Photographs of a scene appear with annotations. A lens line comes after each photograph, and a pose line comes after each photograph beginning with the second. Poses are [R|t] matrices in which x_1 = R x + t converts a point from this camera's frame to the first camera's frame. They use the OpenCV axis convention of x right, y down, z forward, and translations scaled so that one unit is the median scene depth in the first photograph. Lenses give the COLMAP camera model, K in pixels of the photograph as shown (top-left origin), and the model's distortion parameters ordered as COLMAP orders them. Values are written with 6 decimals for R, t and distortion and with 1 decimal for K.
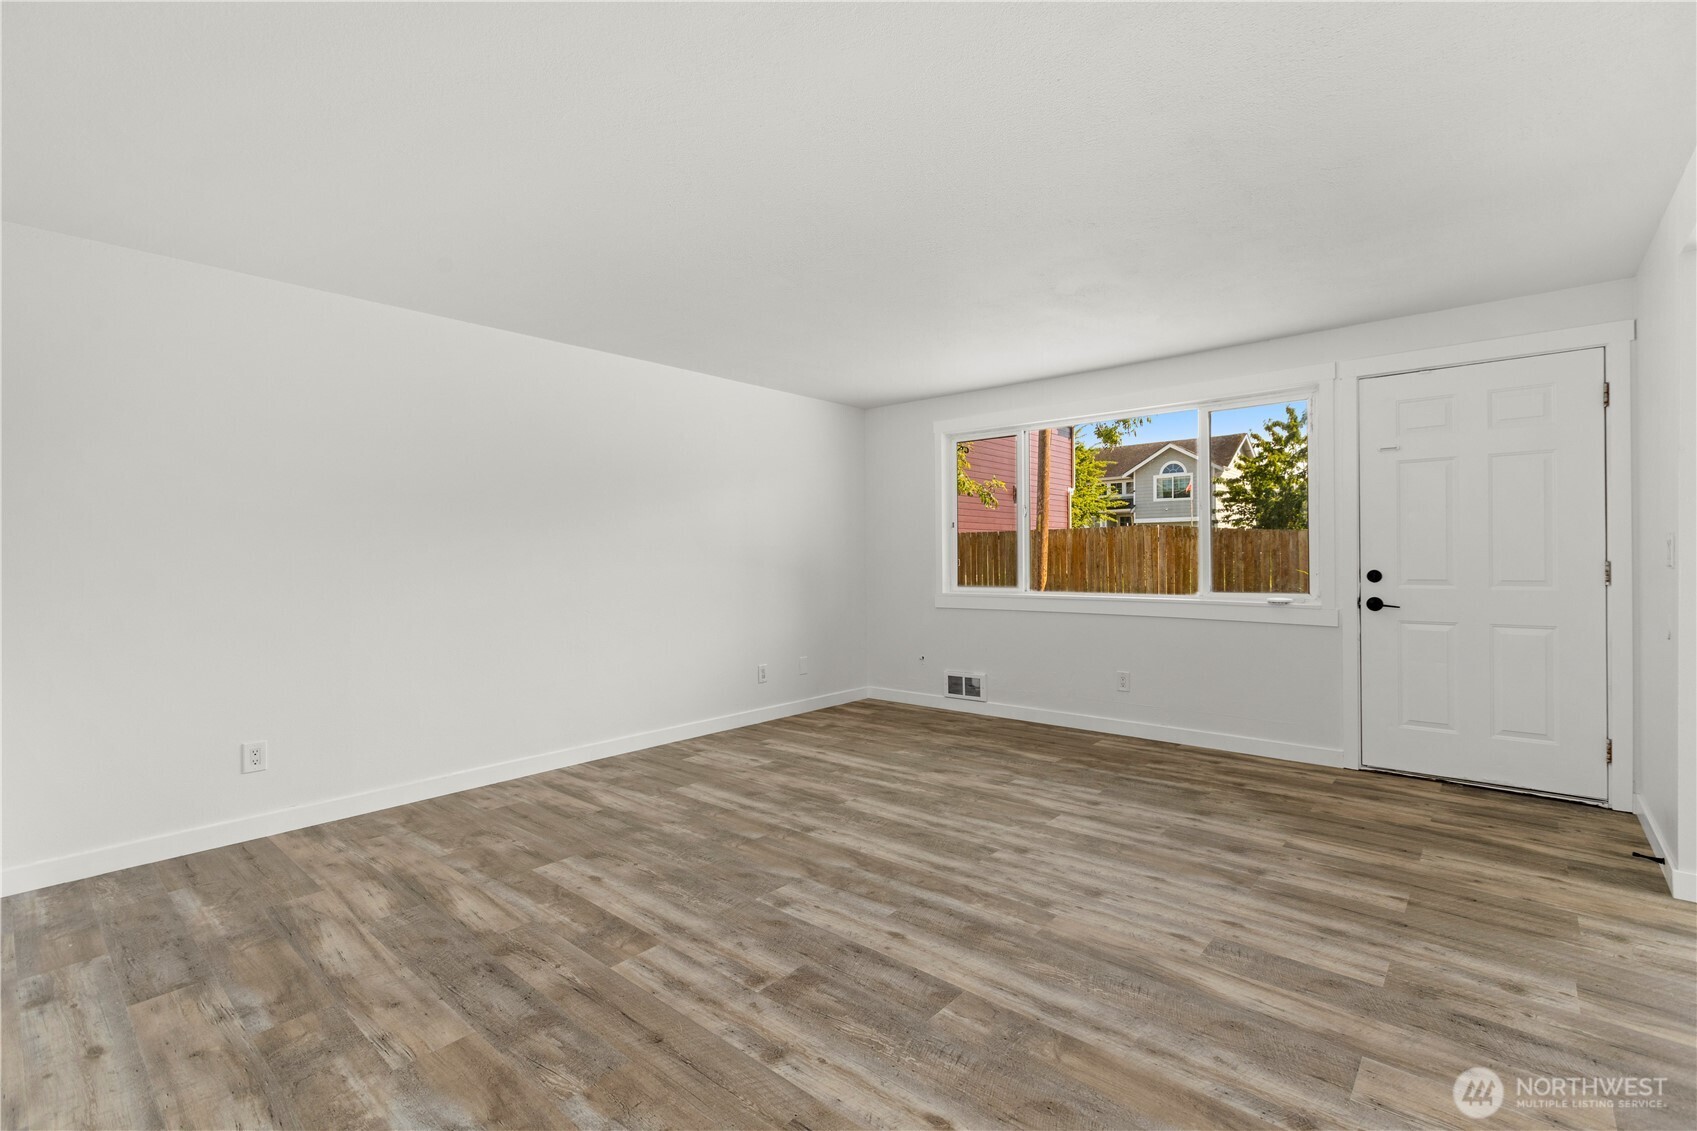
lens RADIAL K [[760.4, 0, 846.6], [0, 760.4, 564.3], [0, 0, 1]] dist [0.002079, -0.002641]
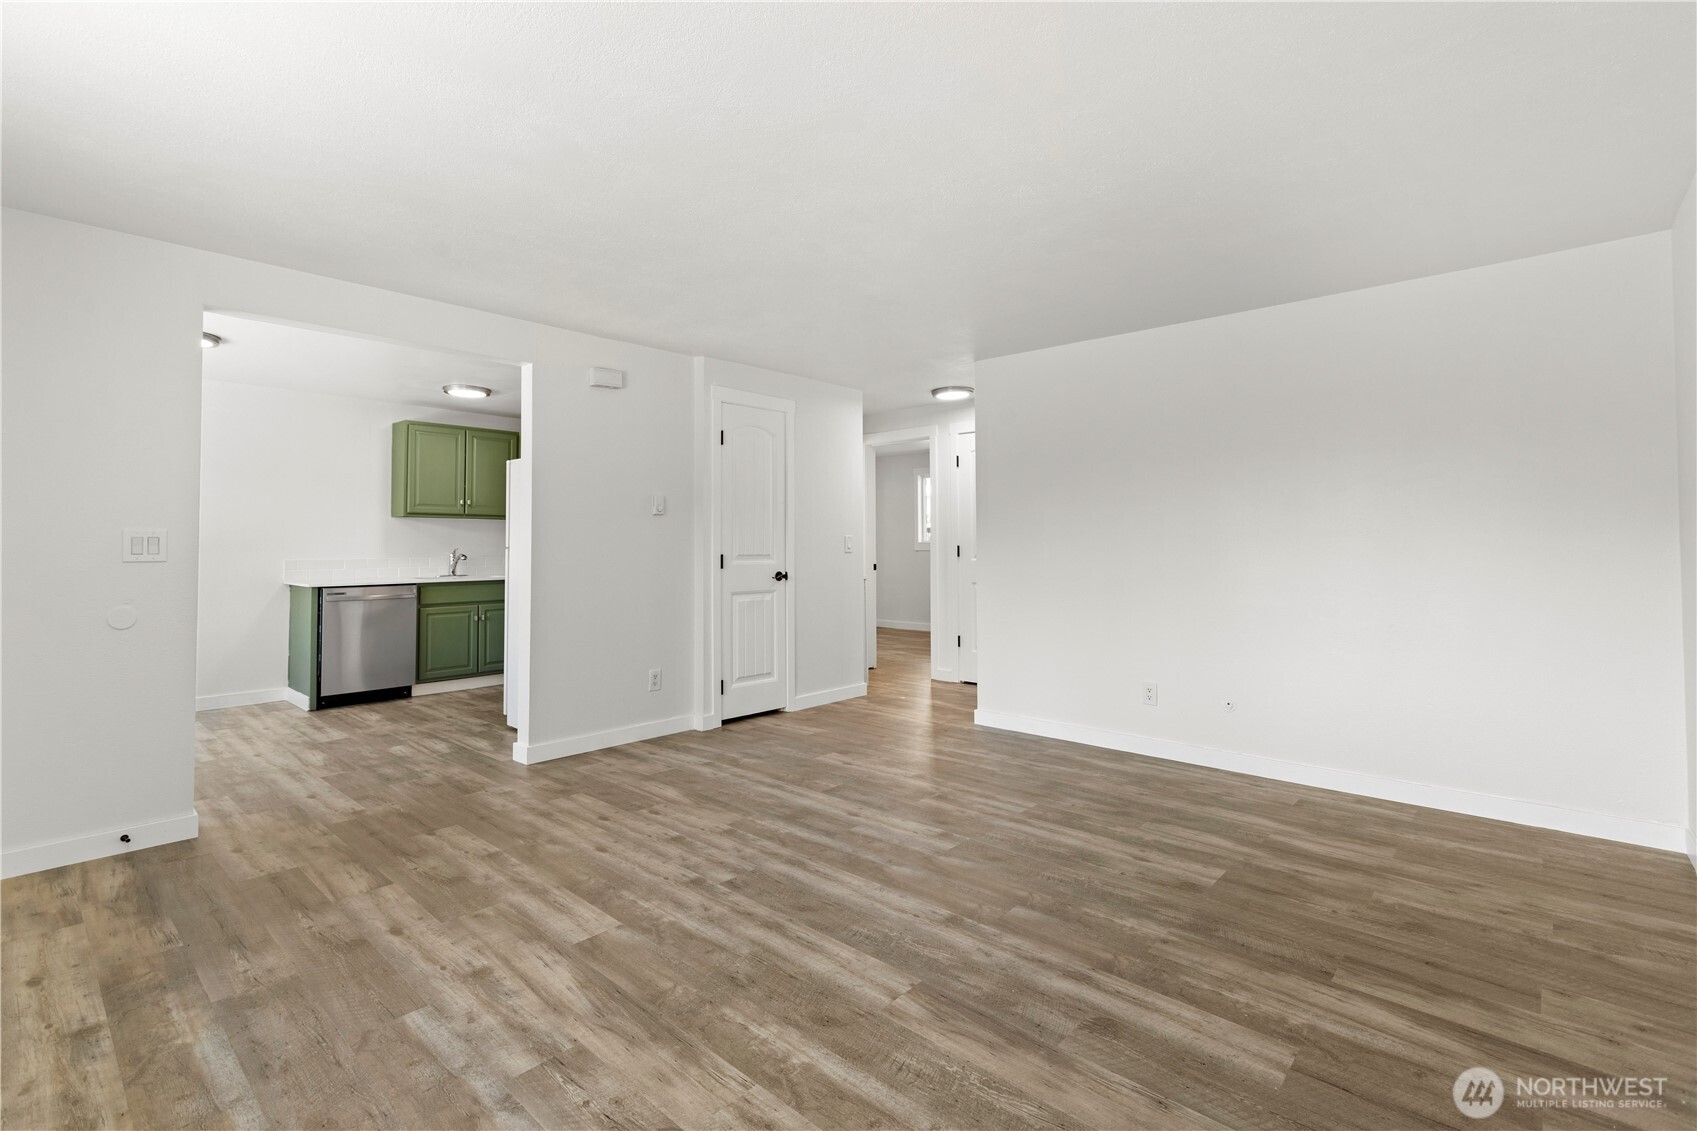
lens RADIAL K [[770.7, 0, 841.9], [0, 770.7, 523.0], [0, 0, 1]] dist [-0.001619, 0.001453]
pose [[-0.999685, 0.010662, 0.022743, 0.039342], [0.010238, 0.999774, -0.018654, -0.019385], [-0.022936, -0.018415, -0.999567, 1.955473]]
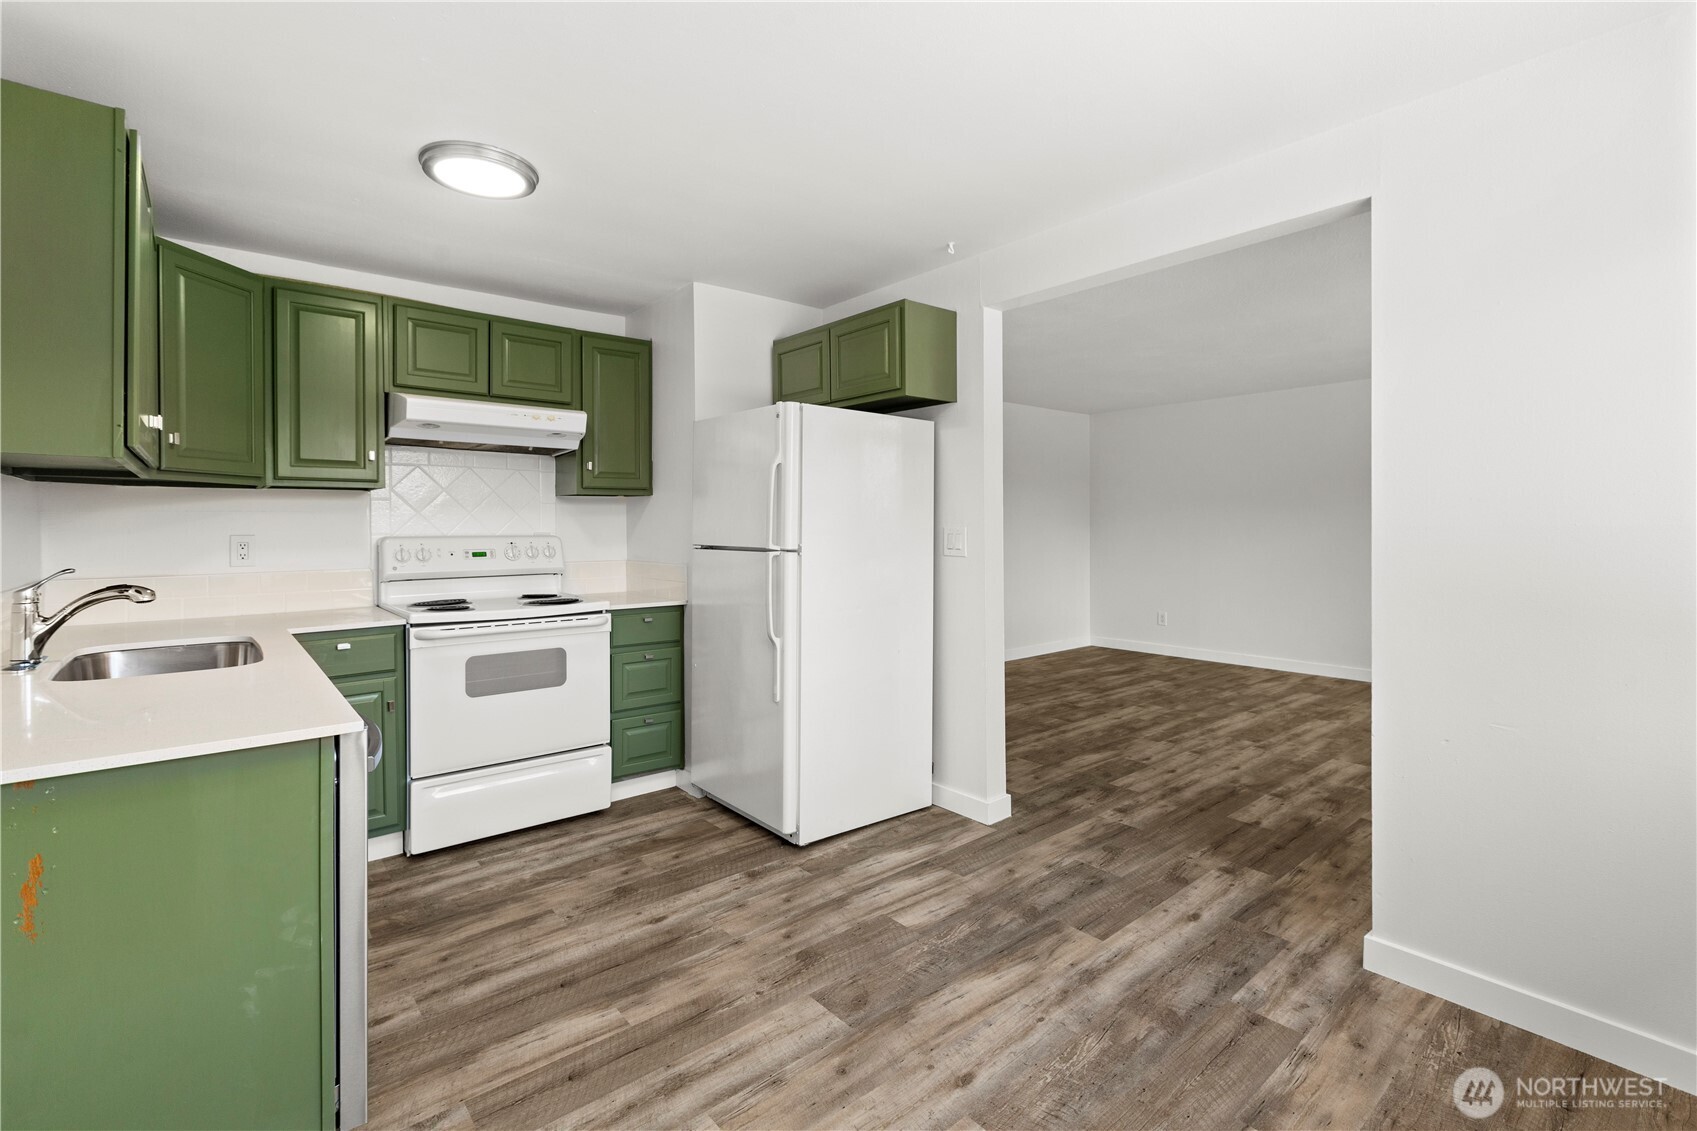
lens RADIAL K [[770.7, 0, 839.1], [0, 770.7, 535.1], [0, 0, 1]] dist [-0.001619, 0.001453]
pose [[-0.160264, 0.021179, -0.986847, 1.826281], [-0.005728, 0.999733, 0.022385, -0.047634], [0.987058, 0.009241, -0.160100, 0.463858]]
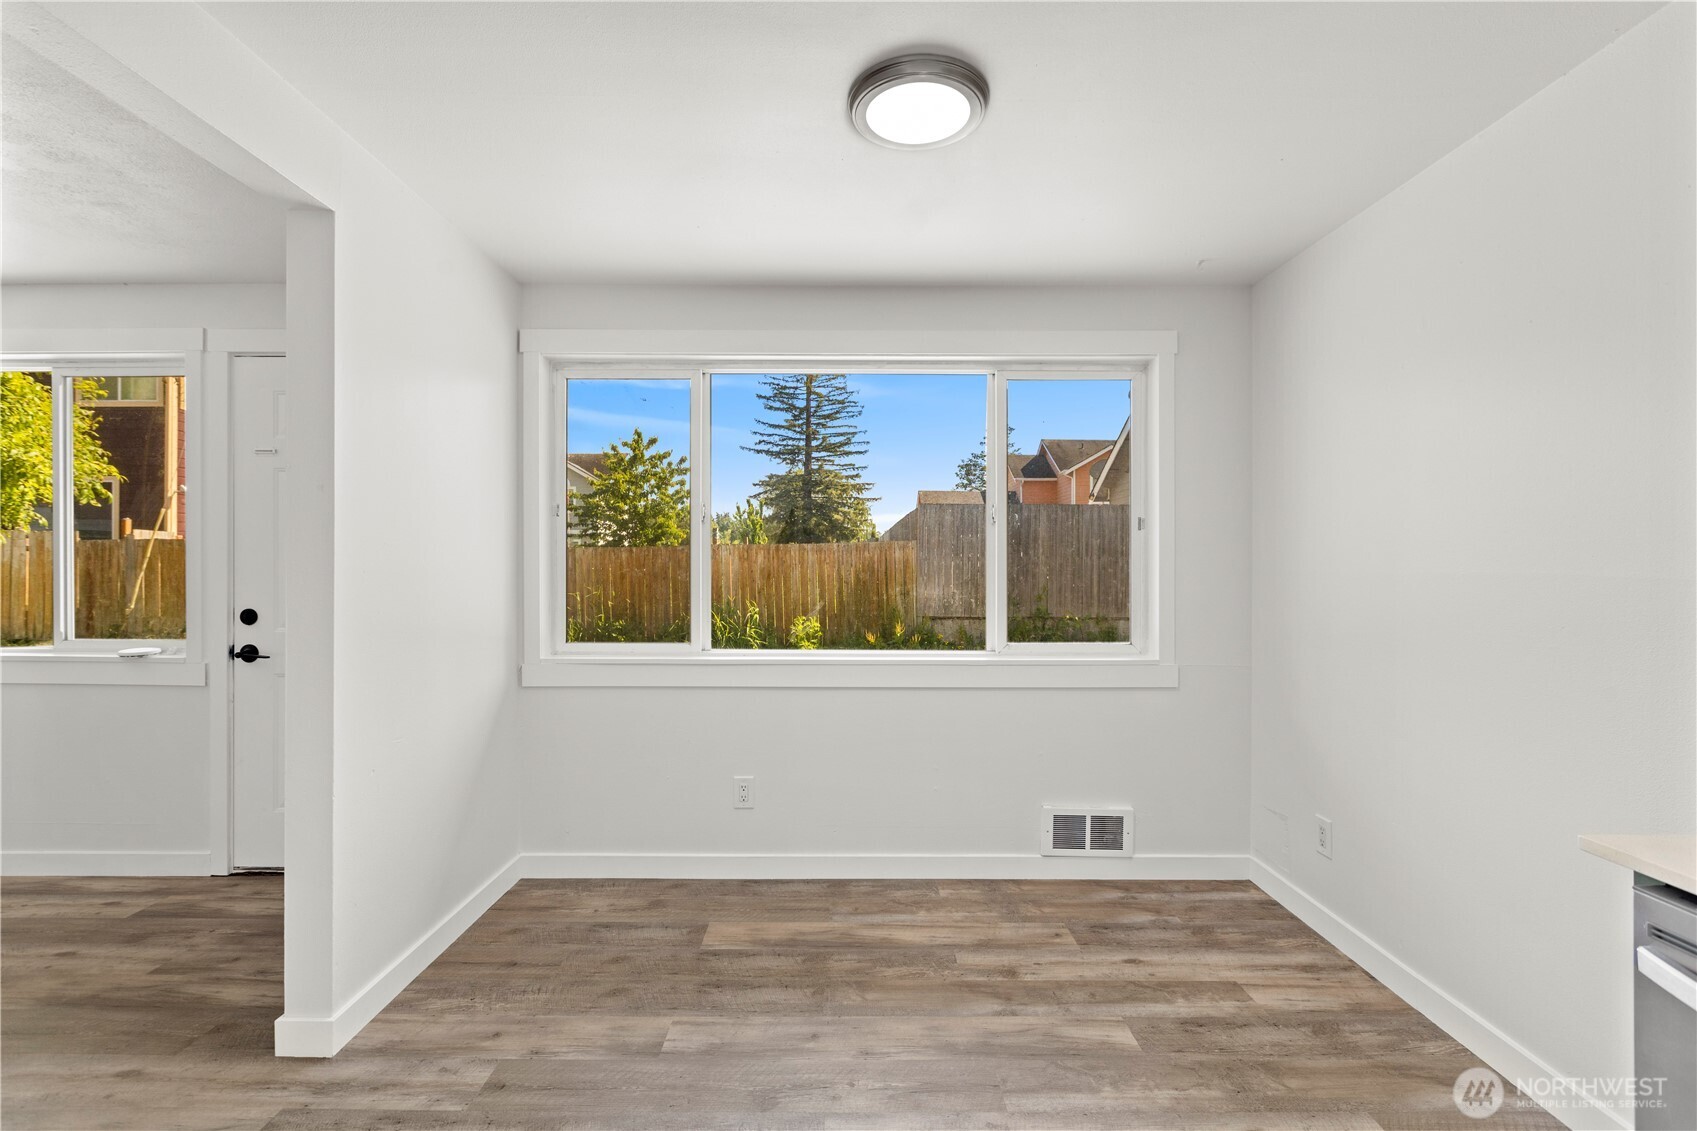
lens RADIAL K [[756.0, 0, 849.4], [0, 756.0, 573.9], [0, 0, 1]] dist [-0.011826, 0.000571]
pose [[0.749091, 0.000379, 0.662467, 0.920292], [0.000383, 0.999999, -0.001005, -0.038037], [-0.662467, 0.001006, 0.749090, 0.054816]]
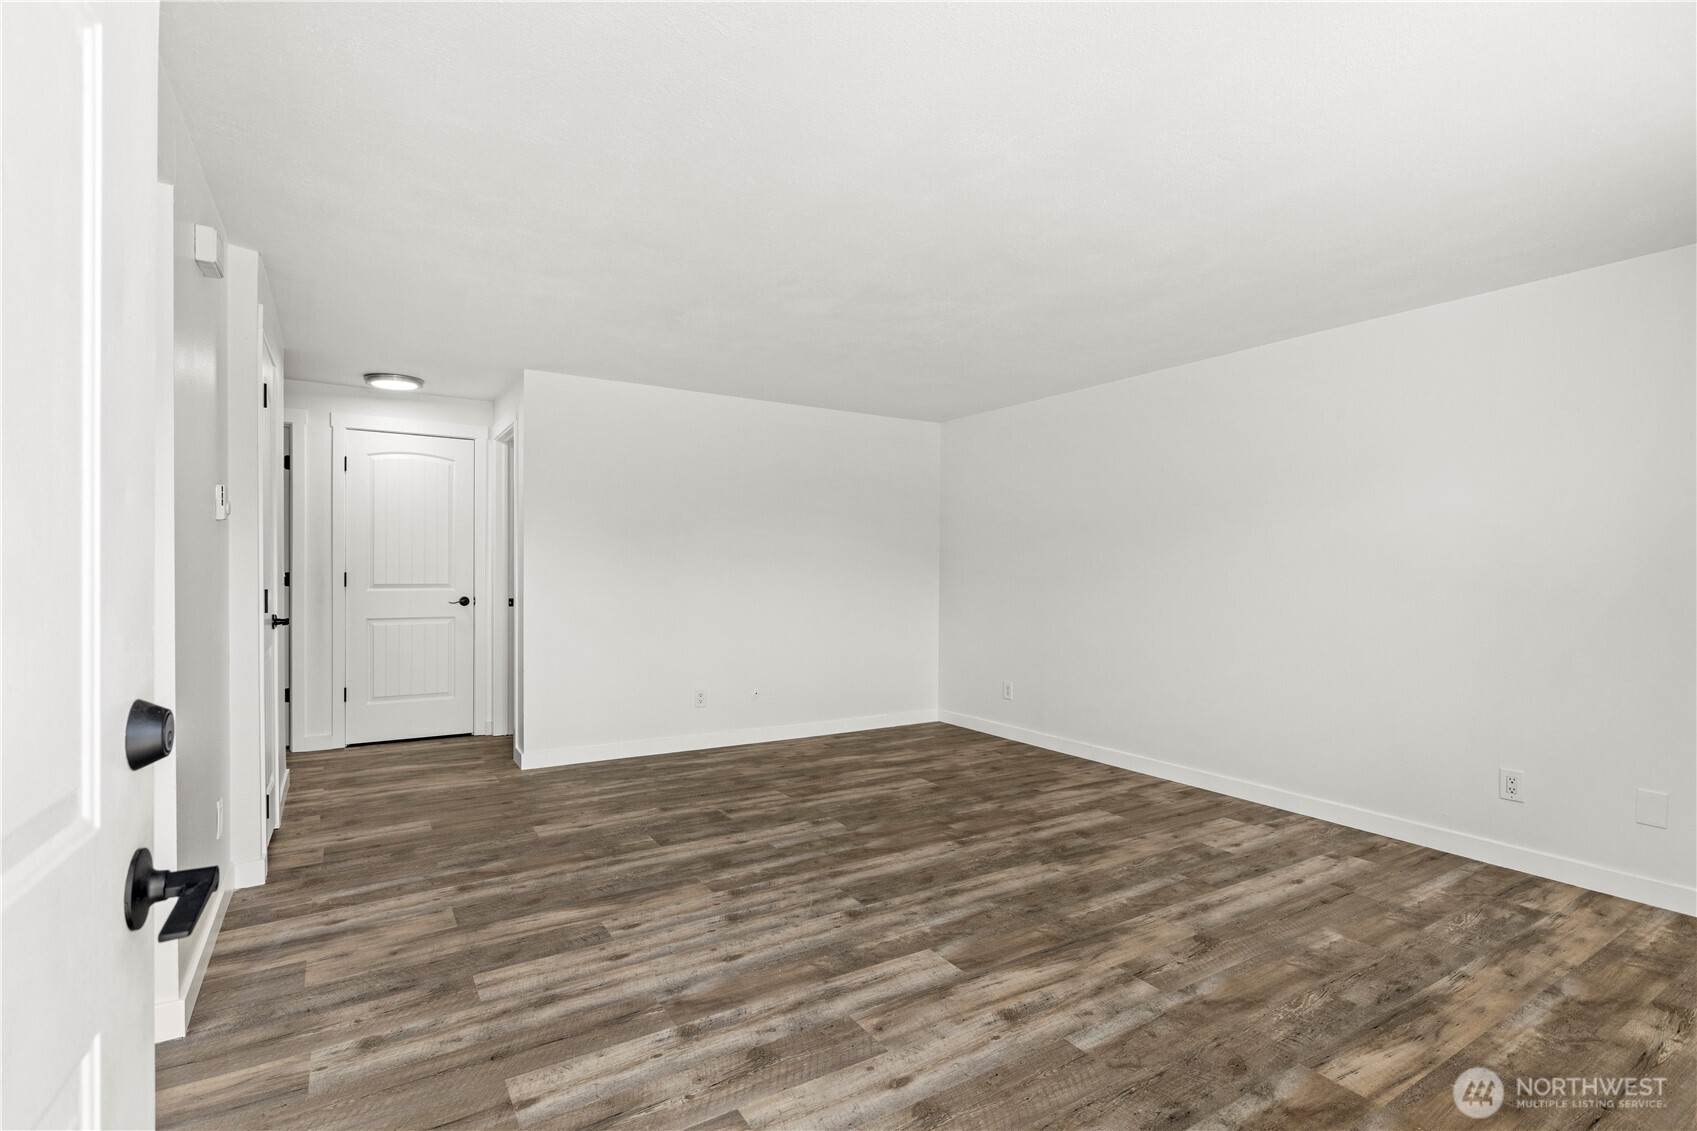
lens RADIAL K [[793.7, 0, 833.6], [0, 793.7, 572.1], [0, 0, 1]] dist [-0.009439, 0.000665]
pose [[-0.298531, 0.009263, -0.954355, 1.150324], [-0.014228, 0.999799, 0.014154, -0.034844], [0.954294, 0.017805, -0.298340, 1.287266]]
